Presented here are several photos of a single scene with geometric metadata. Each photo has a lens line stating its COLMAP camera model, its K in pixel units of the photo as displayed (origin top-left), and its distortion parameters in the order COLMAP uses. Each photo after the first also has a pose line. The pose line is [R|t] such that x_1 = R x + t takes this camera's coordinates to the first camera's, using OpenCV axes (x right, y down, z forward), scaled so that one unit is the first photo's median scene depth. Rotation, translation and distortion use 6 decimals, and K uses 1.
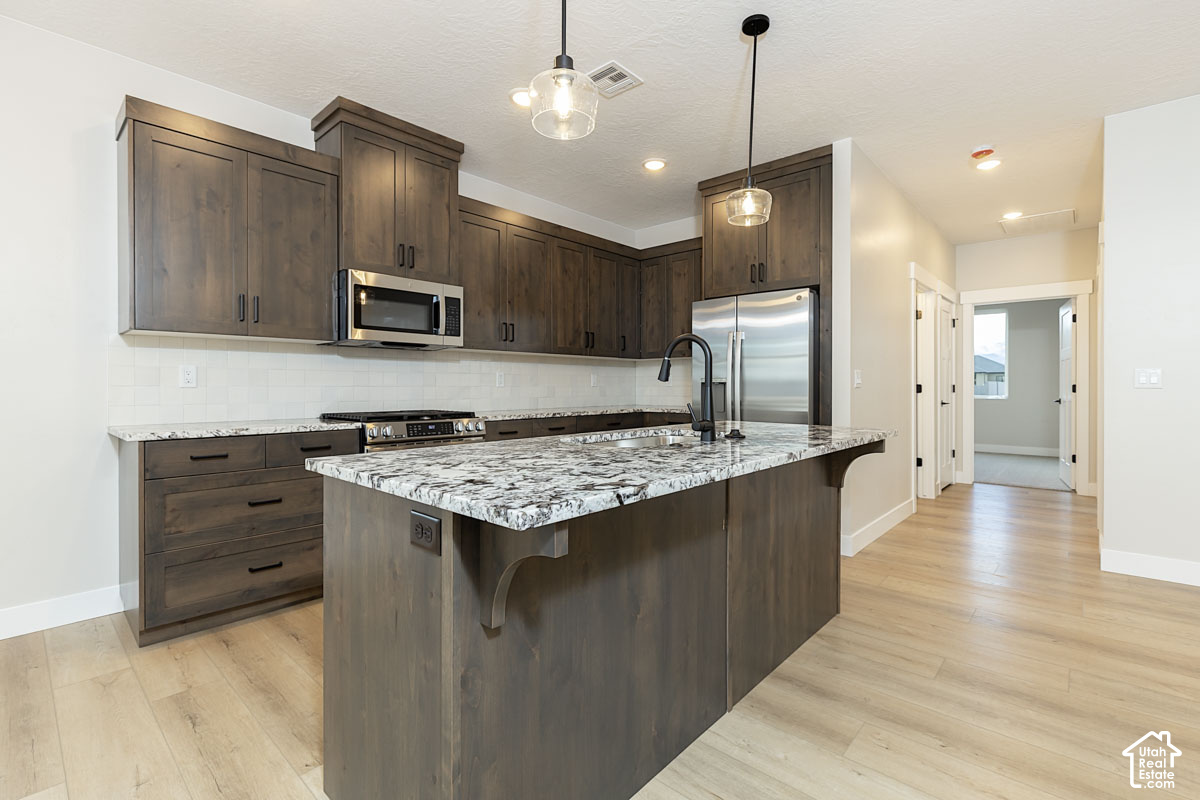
lens RADIAL K [[541.2, 0, 599.7], [0, 541.2, 389.8], [0, 0, 1]] dist [0.000688, -0.000285]
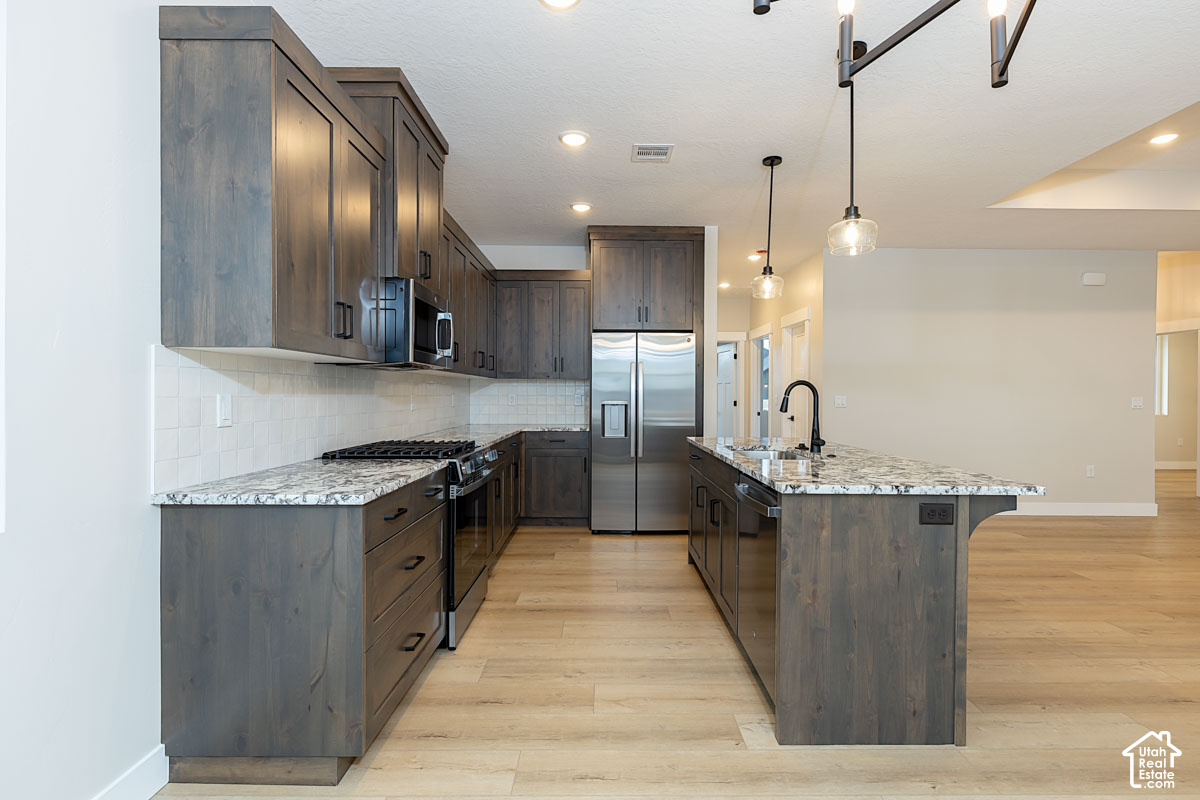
lens RADIAL K [[573.5, 0, 600.9], [0, 573.5, 400.4], [0, 0, 1]] dist [0.003472, 0.000192]
pose [[0.738403, -0.005399, 0.674338, -0.727203], [0.001655, 0.999979, 0.006195, -0.033052], [-0.674357, -0.003458, 0.738397, 0.121532]]
